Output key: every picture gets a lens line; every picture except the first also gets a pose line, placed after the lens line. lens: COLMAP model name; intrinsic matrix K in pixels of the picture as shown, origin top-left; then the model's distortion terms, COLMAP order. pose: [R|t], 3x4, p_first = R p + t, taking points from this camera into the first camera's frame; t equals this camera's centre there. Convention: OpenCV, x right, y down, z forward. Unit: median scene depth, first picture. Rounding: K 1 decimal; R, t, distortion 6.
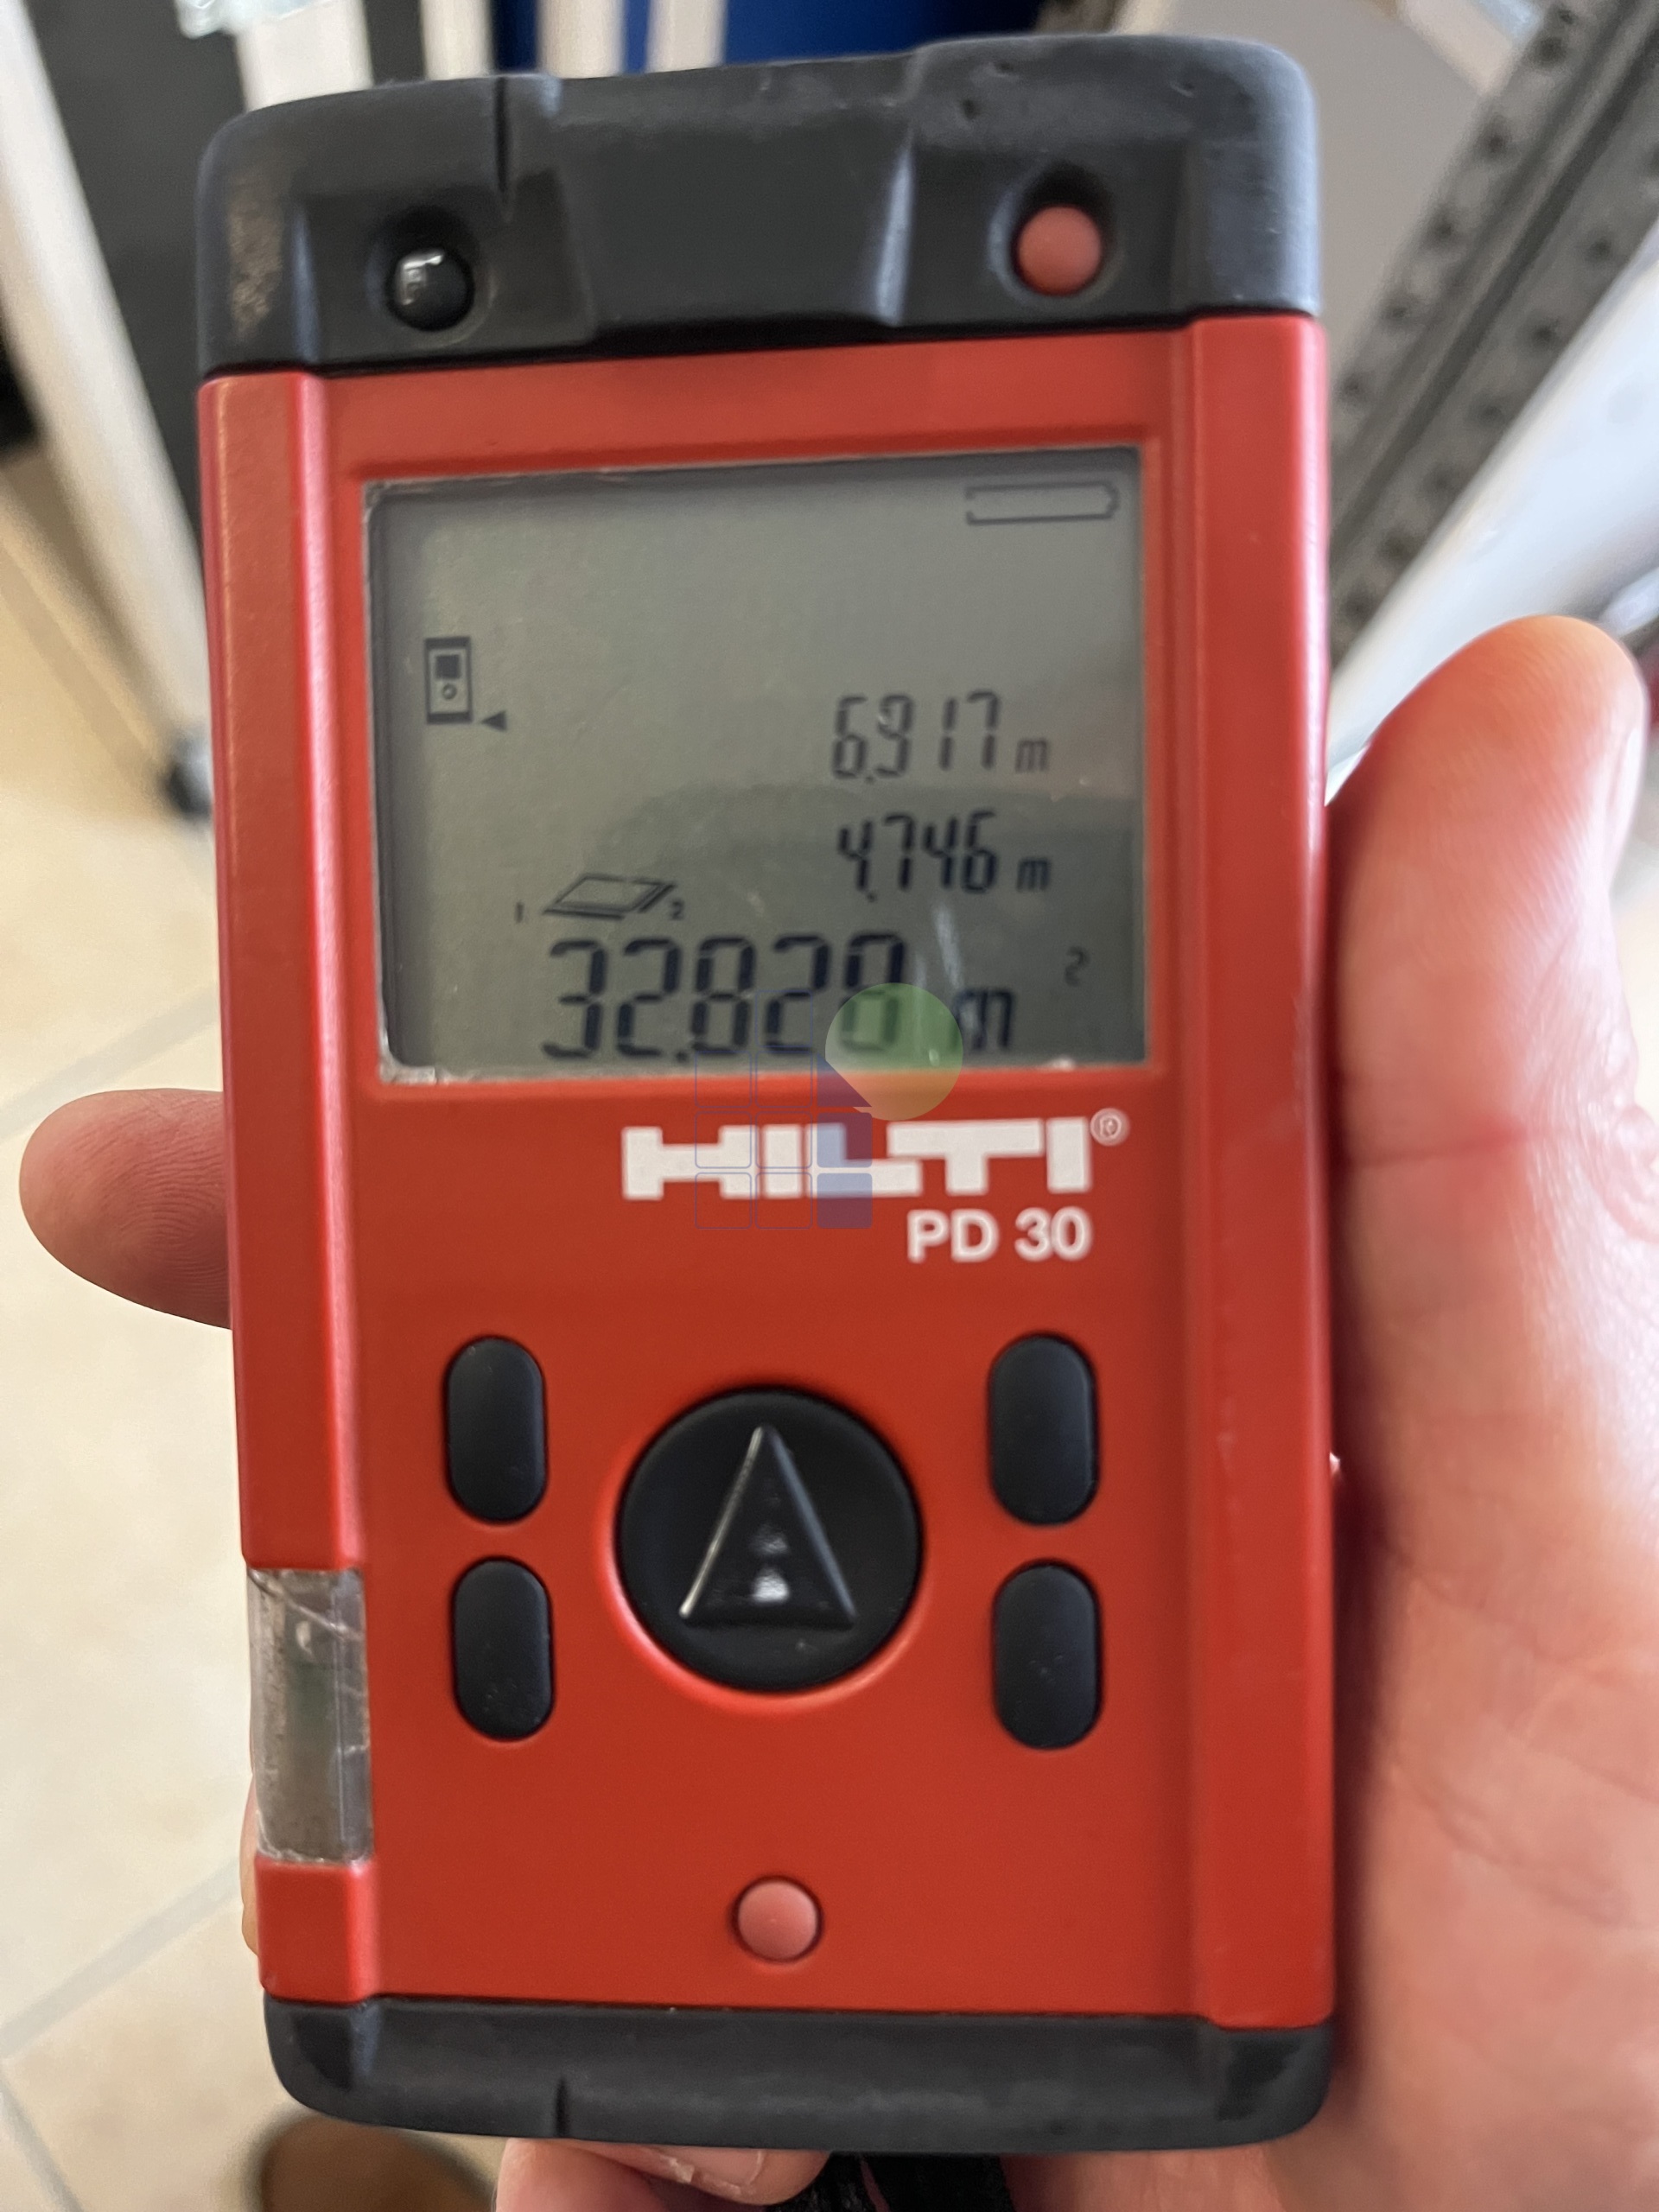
lens RADIAL K [[1836.8, 0, 829.5], [0, 1836.8, 1106.0], [0, 0, 1]] dist [-0.011169, -0.012060]
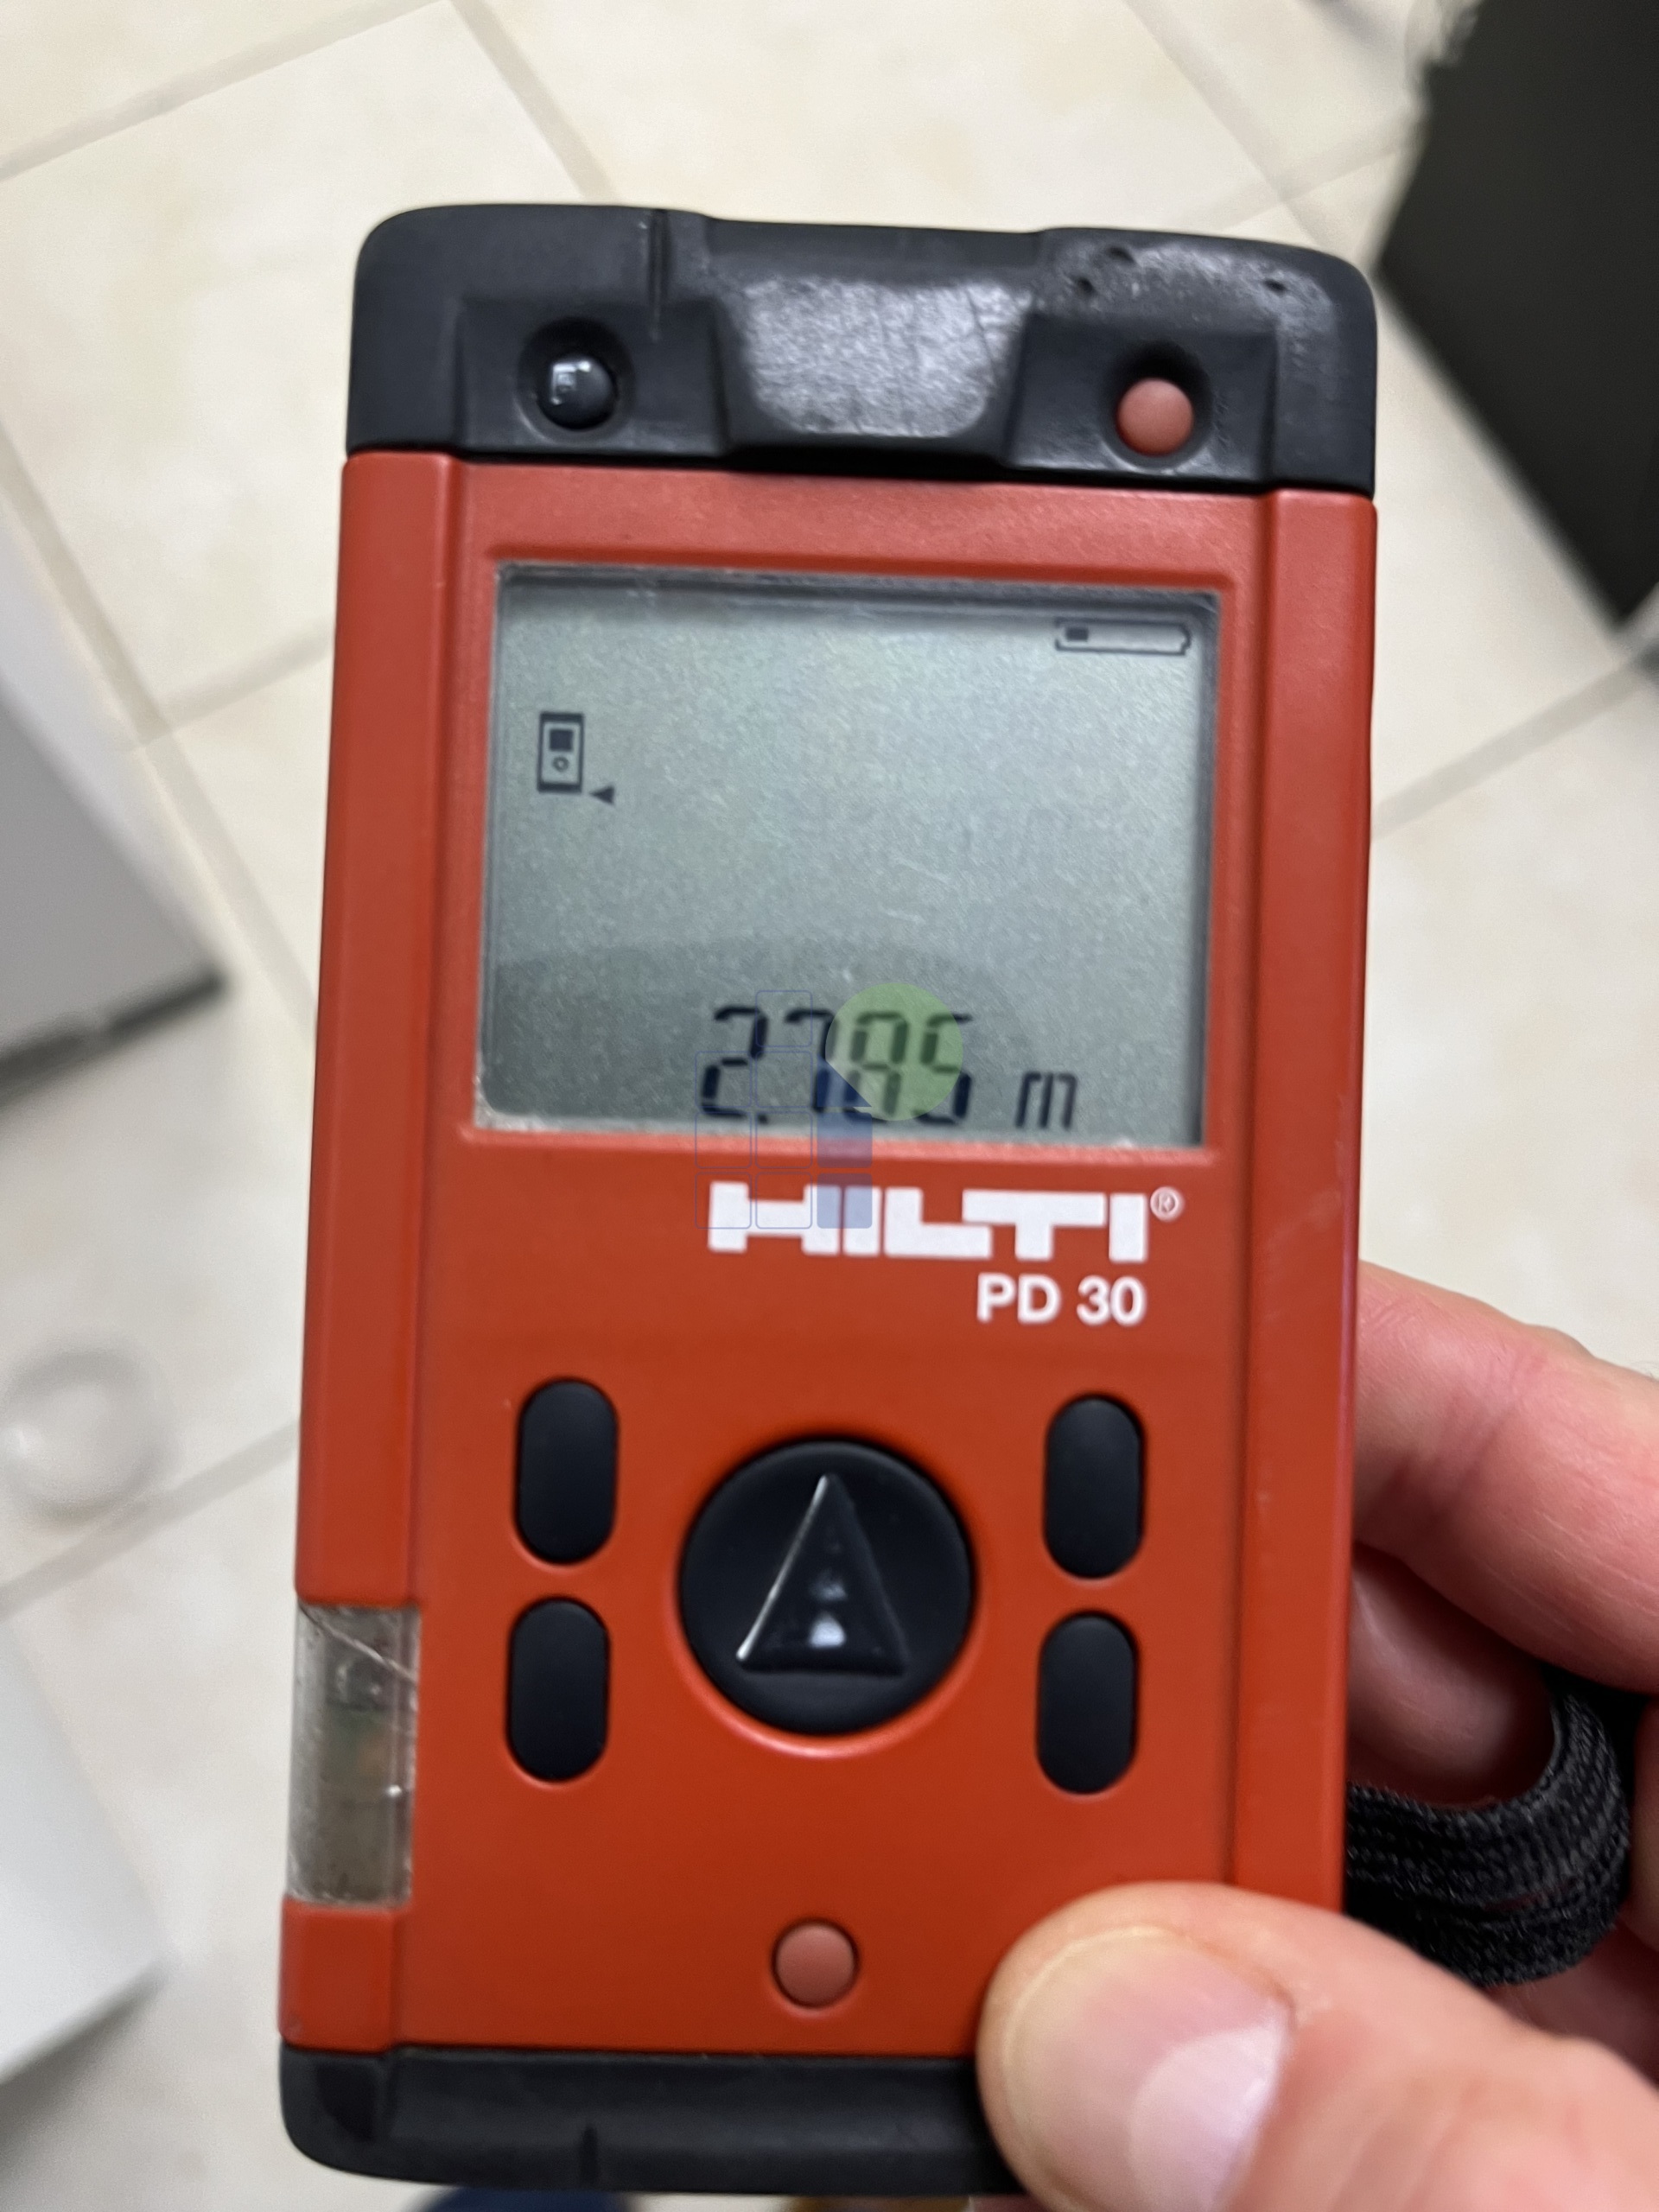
lens RADIAL K [[1836.8, 0, 829.5], [0, 1836.8, 1106.0], [0, 0, 1]] dist [-0.011169, -0.012060]
pose [[0.991019, 0.059614, 0.119699, -0.174339], [-0.049617, 0.995159, -0.084829, 0.054535], [-0.124177, 0.078128, 0.989180, -0.050797]]
